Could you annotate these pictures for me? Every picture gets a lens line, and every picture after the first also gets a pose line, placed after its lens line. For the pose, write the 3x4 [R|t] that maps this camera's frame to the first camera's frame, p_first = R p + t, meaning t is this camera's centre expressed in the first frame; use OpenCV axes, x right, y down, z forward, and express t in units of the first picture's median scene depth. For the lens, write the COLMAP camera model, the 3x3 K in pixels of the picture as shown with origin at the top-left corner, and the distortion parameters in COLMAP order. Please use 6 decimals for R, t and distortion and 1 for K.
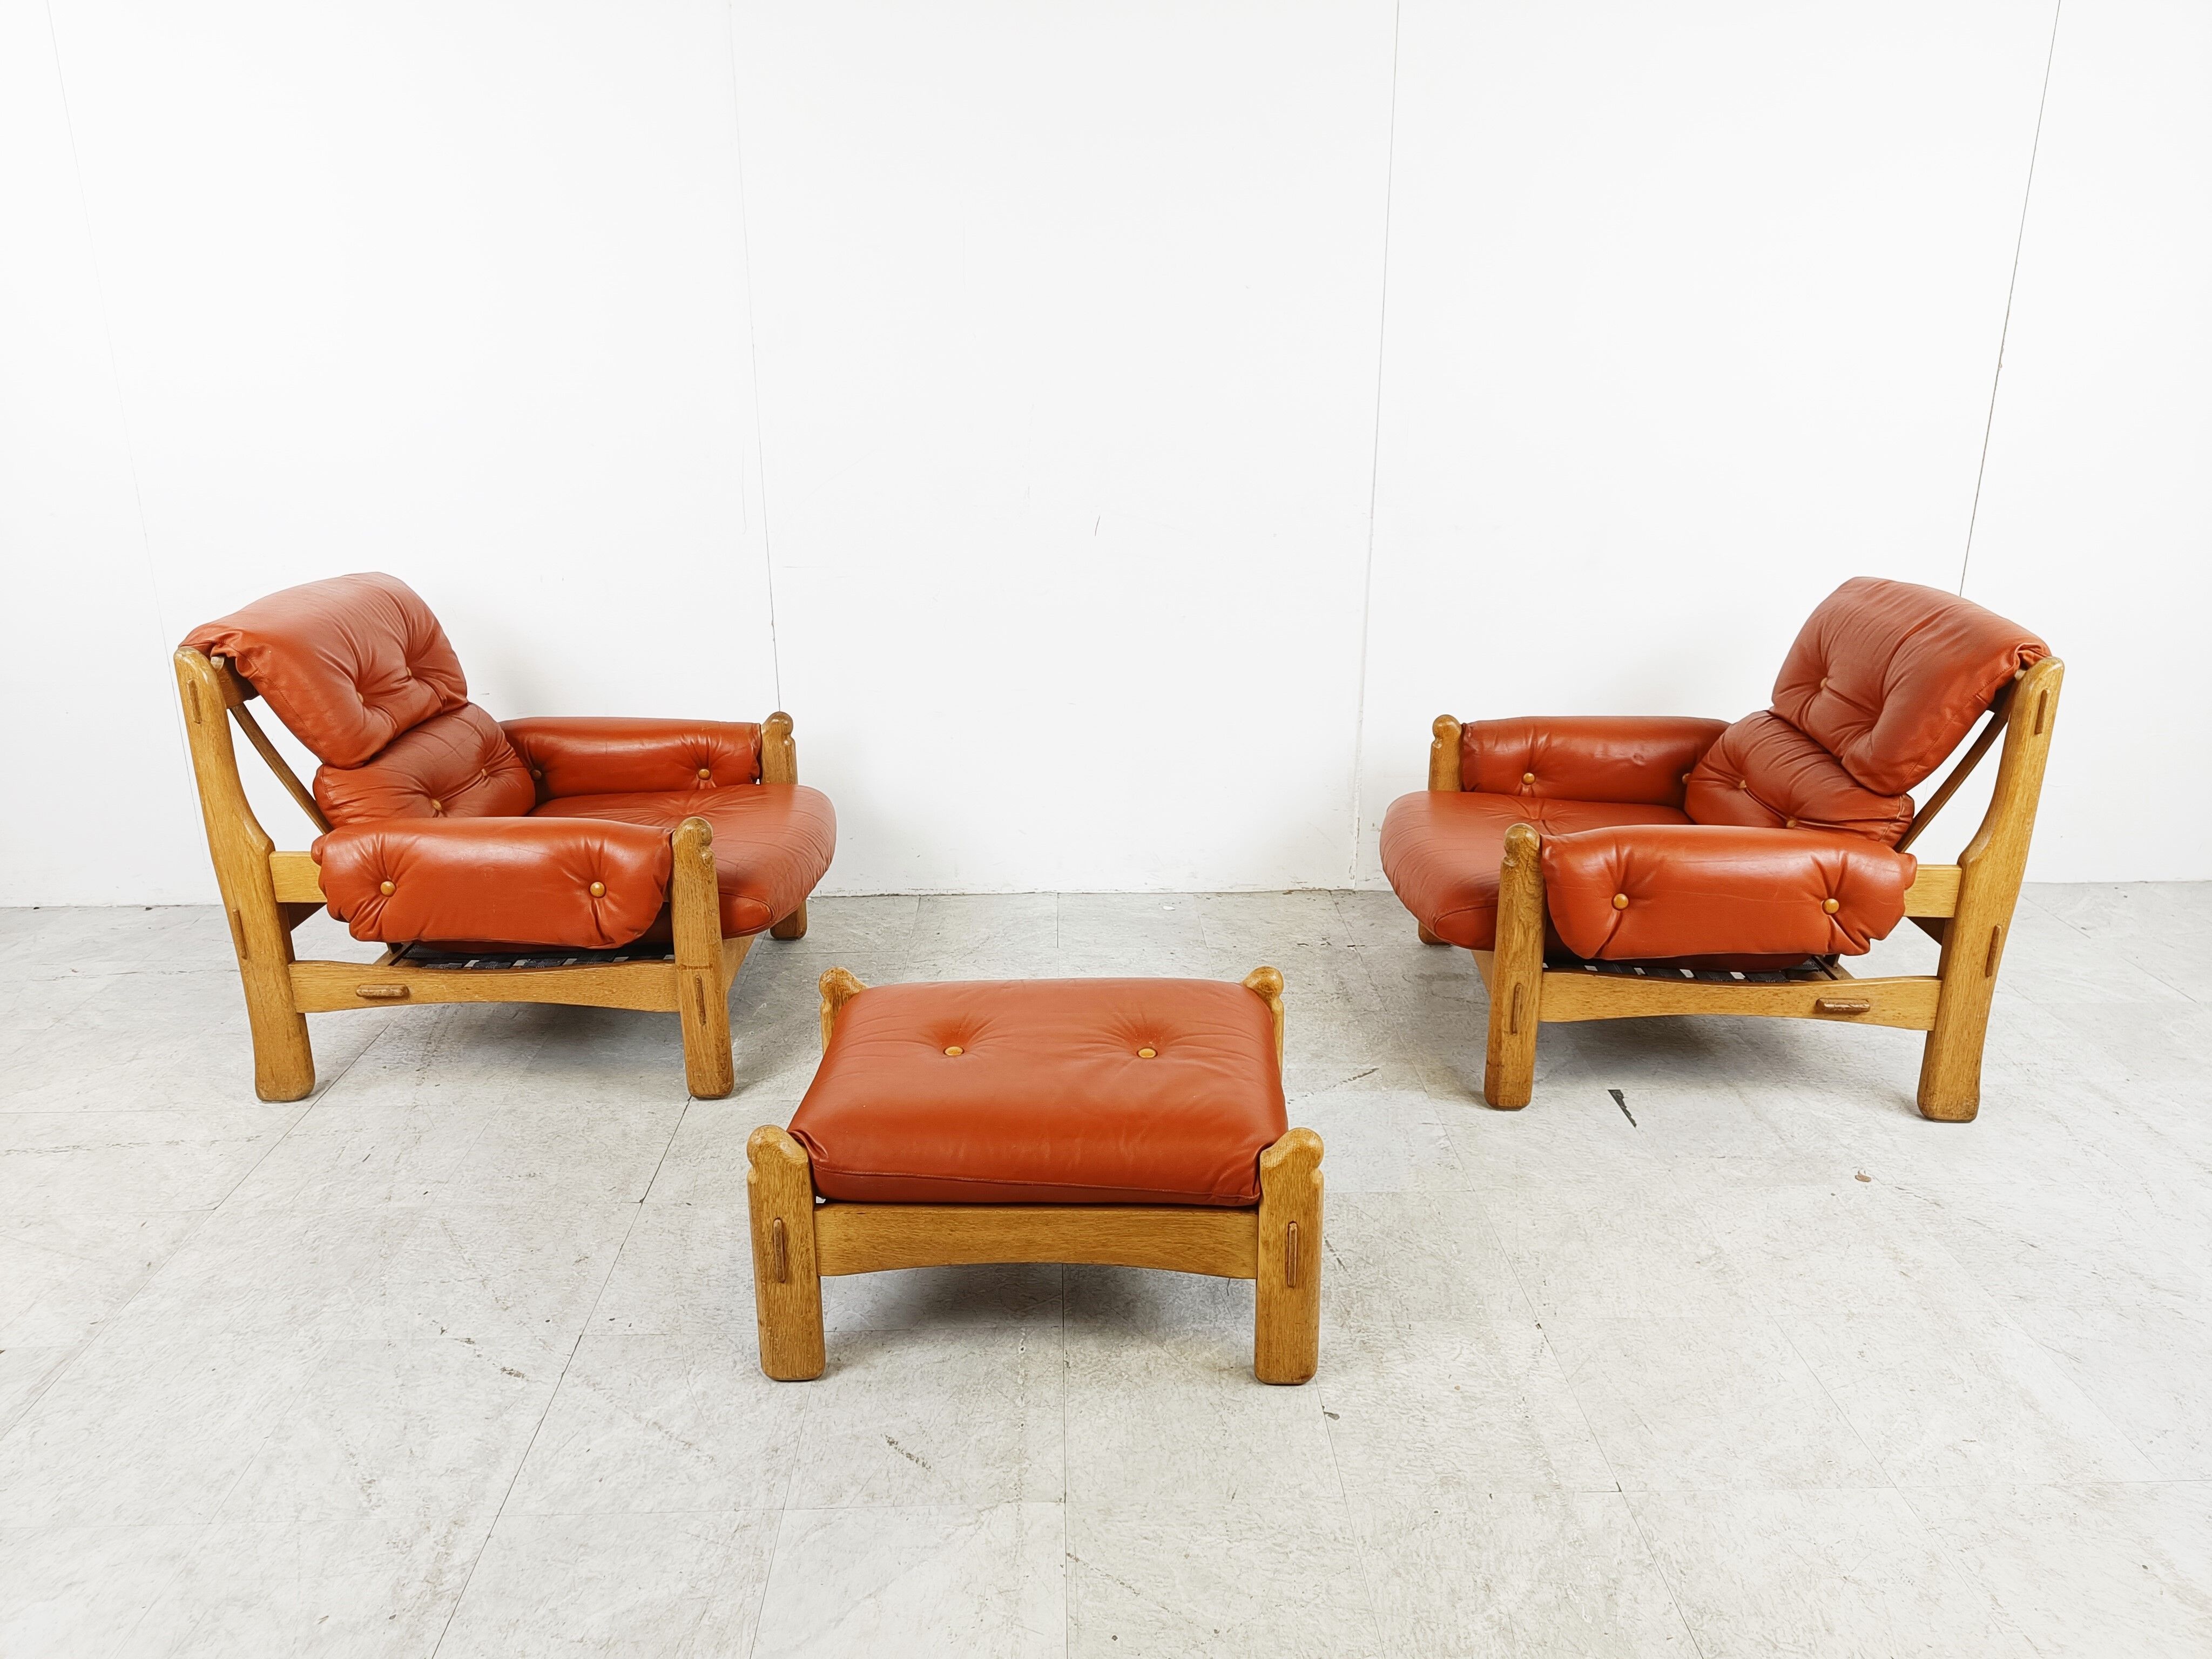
lens RADIAL K [[1521.8, 0, 1097.6], [0, 1521.8, 823.7], [0, 0, 1]] dist [0.015875, -0.009647]
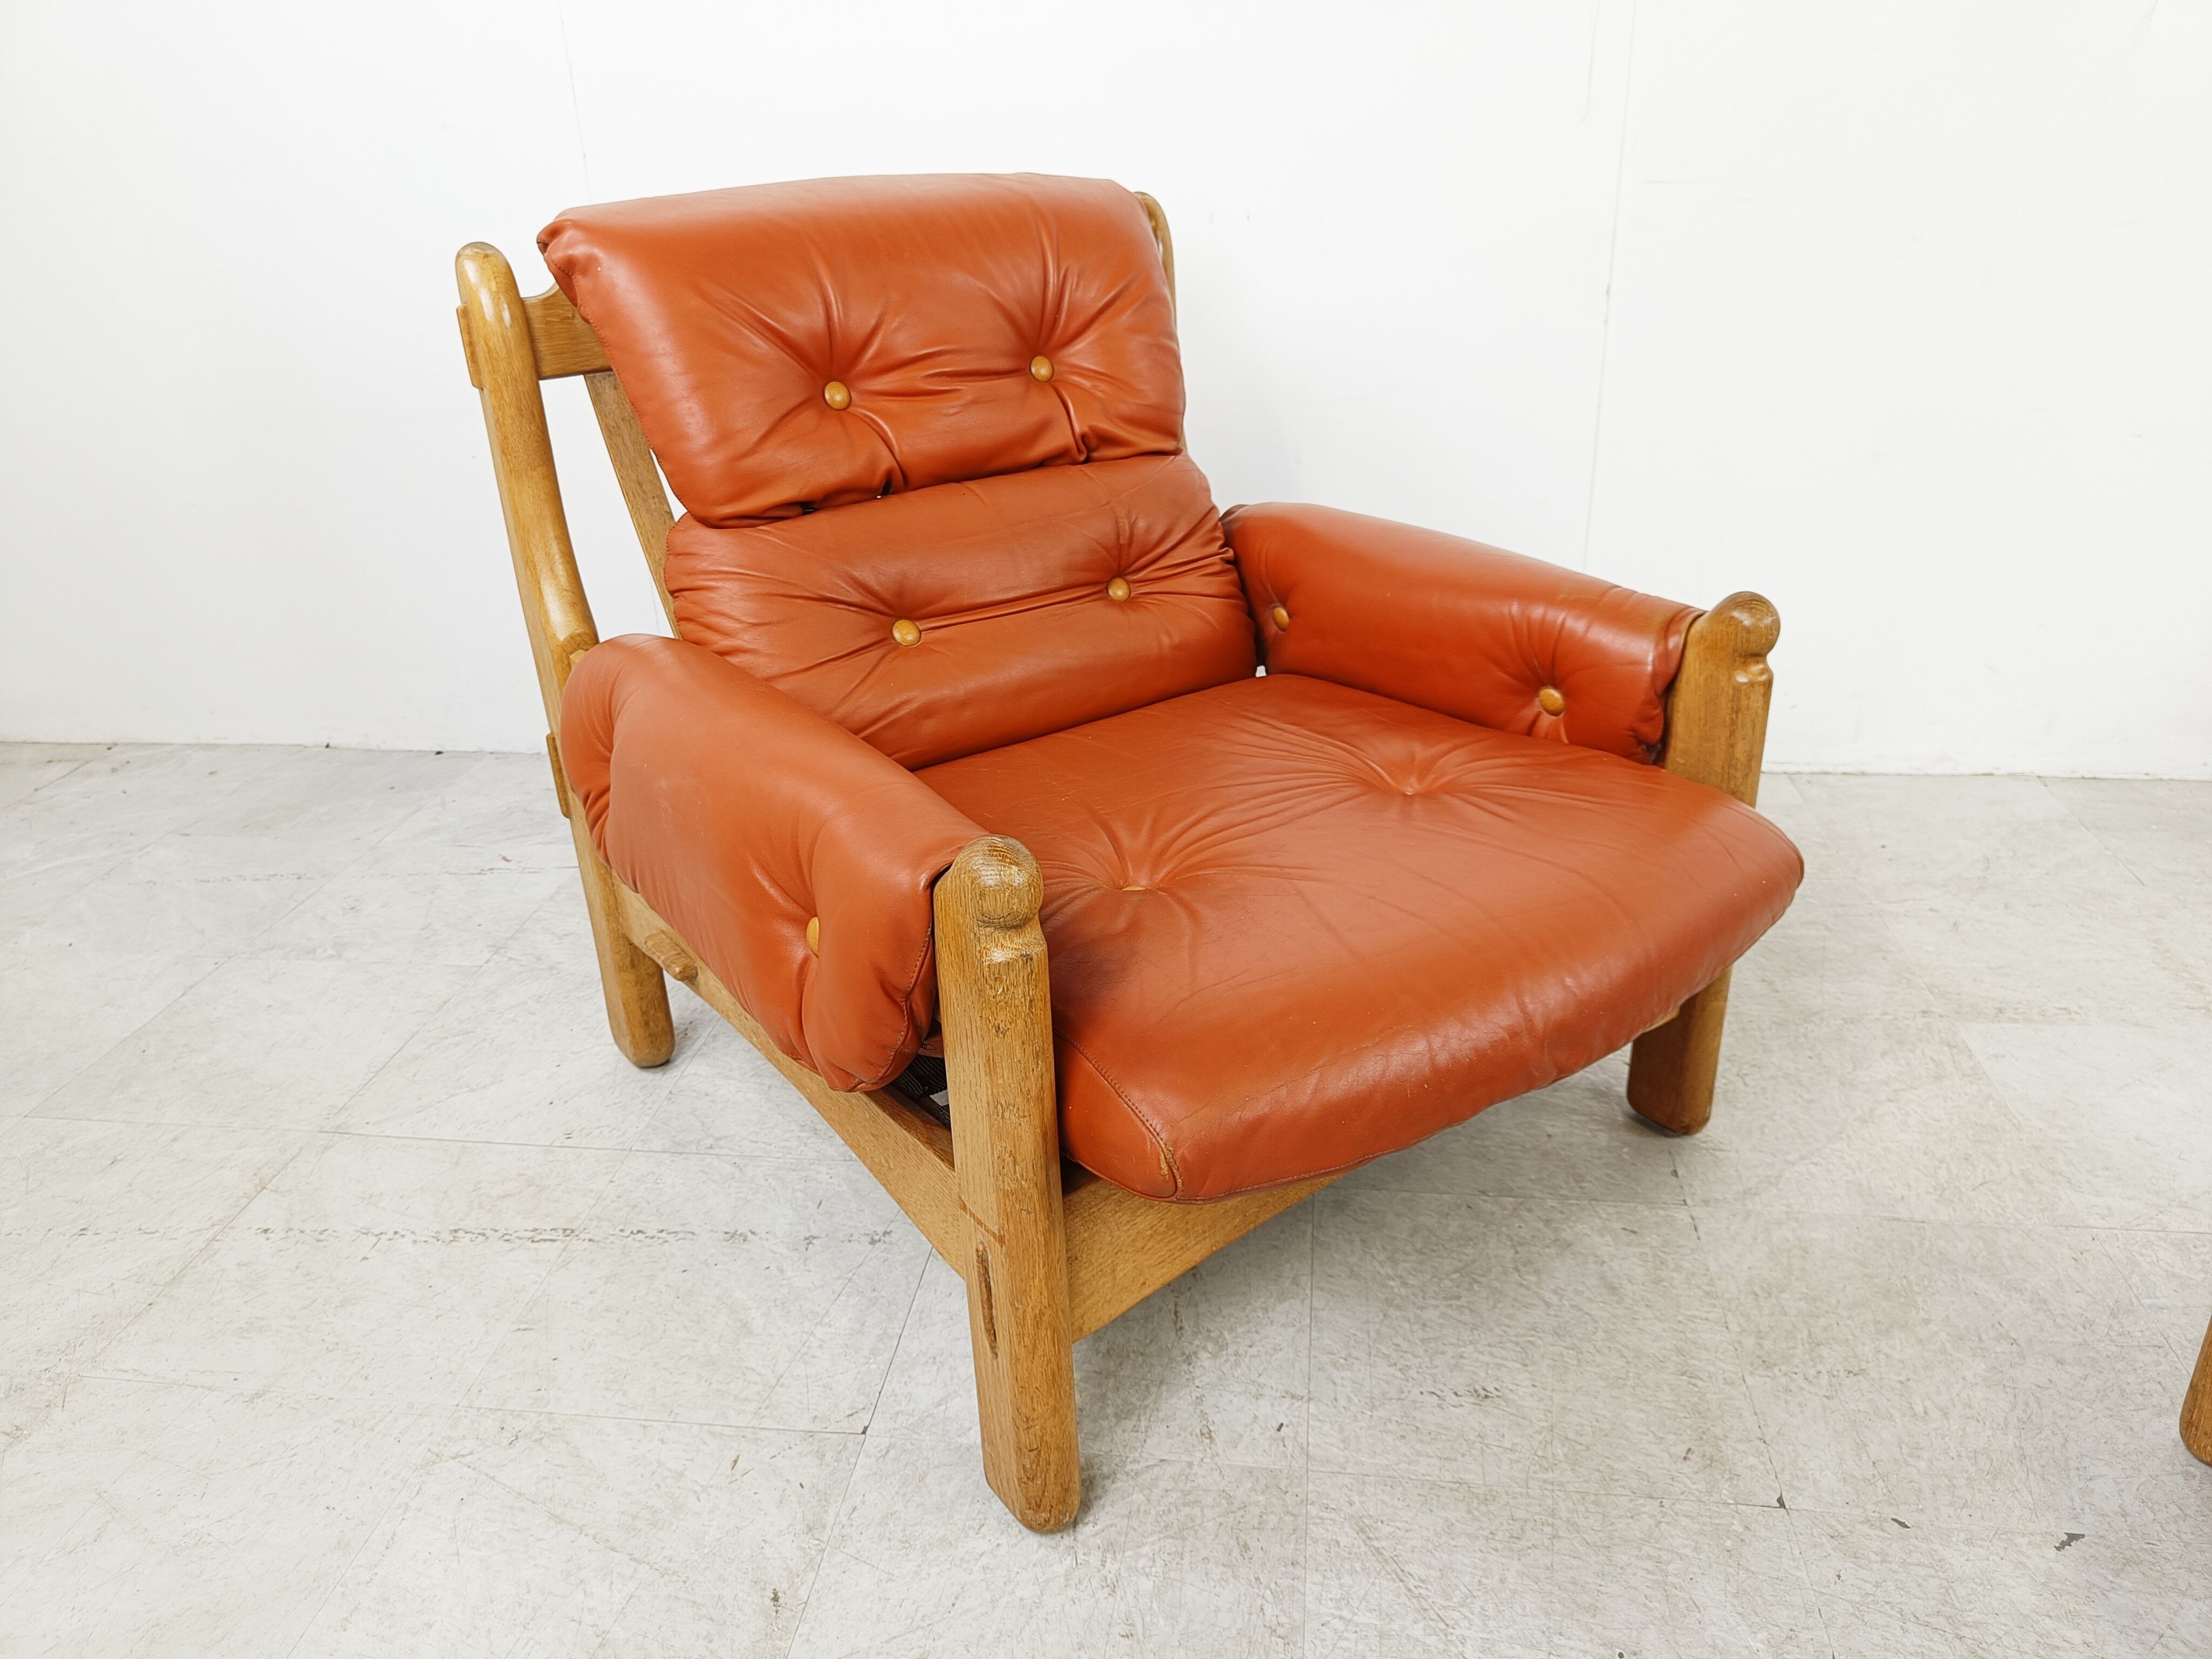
lens RADIAL K [[1546.4, 0, 1121.5], [0, 1546.4, 832.1], [0, 0, 1]] dist [0.009592, -0.005568]
pose [[0.986873, 0.036197, -0.157389, -0.522370], [-0.017445, 0.992749, 0.118933, 0.004798], [0.160552, -0.114627, 0.980349, 0.678536]]
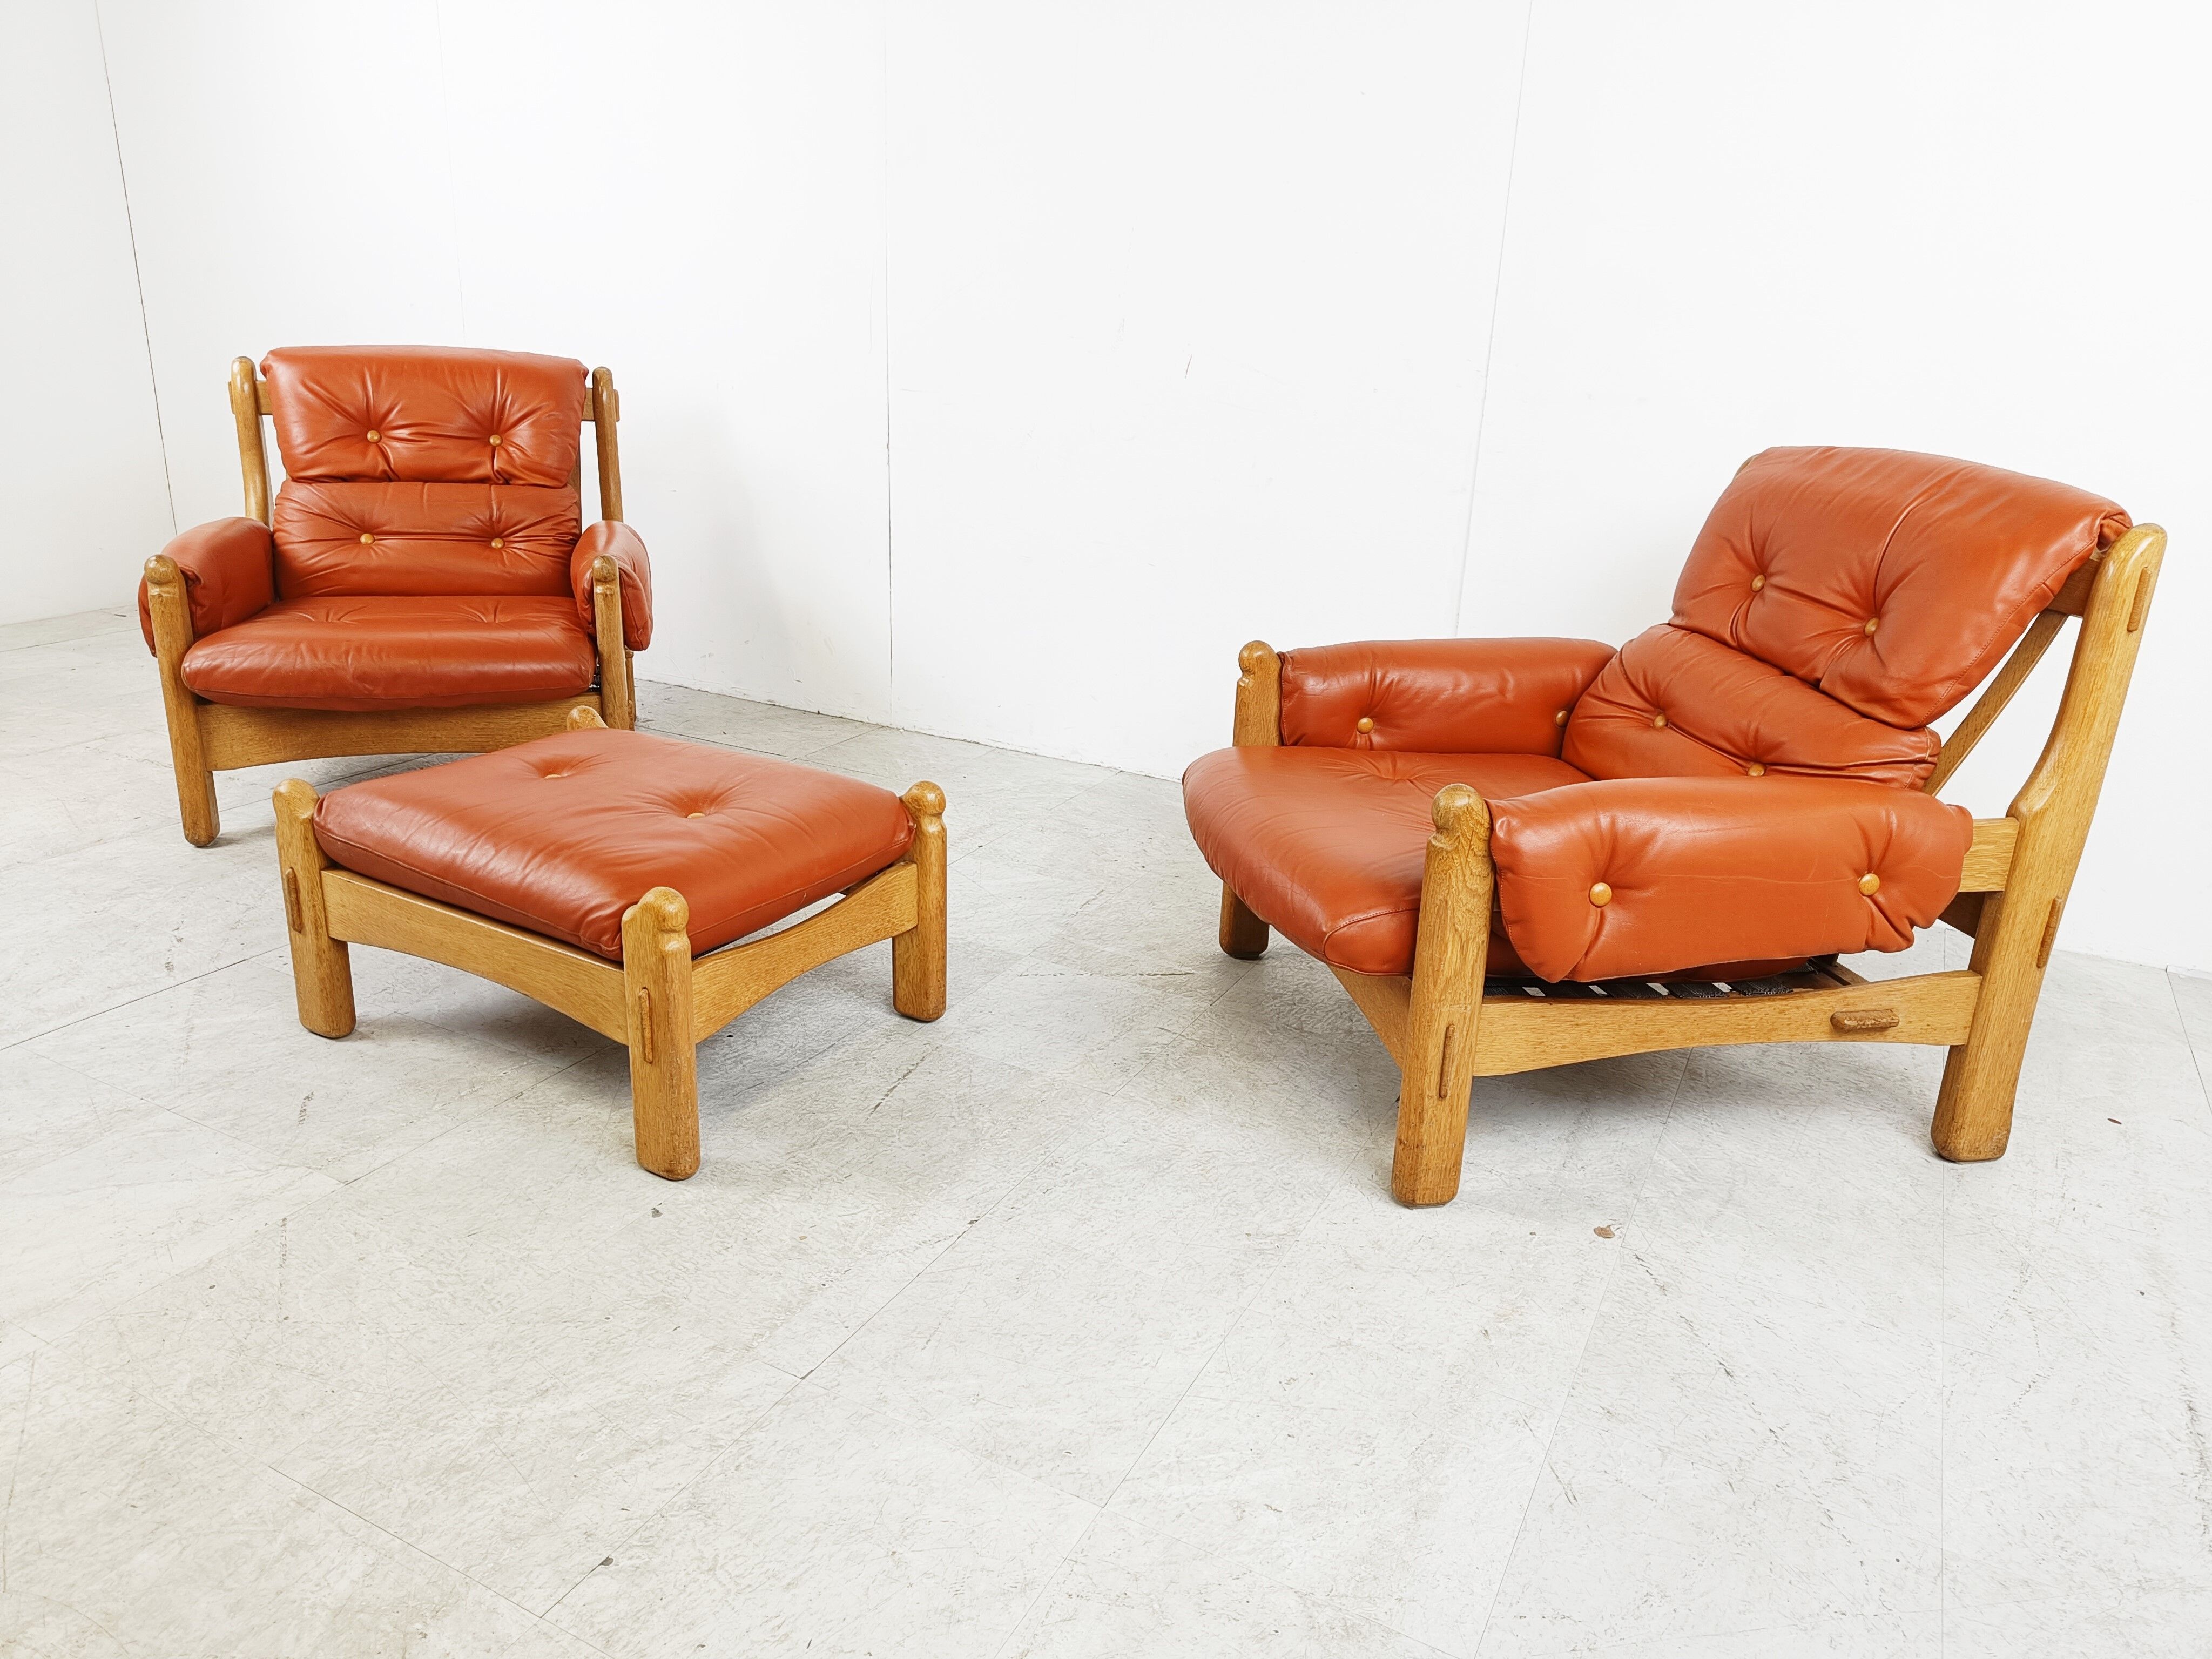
lens RADIAL K [[1521.8, 0, 1097.6], [0, 1521.8, 823.7], [0, 0, 1]] dist [0.015875, -0.009647]
pose [[0.870618, 0.194145, -0.452030, 0.736596], [-0.193560, 0.979910, 0.048067, 0.068385], [0.452281, 0.045647, 0.890706, 0.302507]]
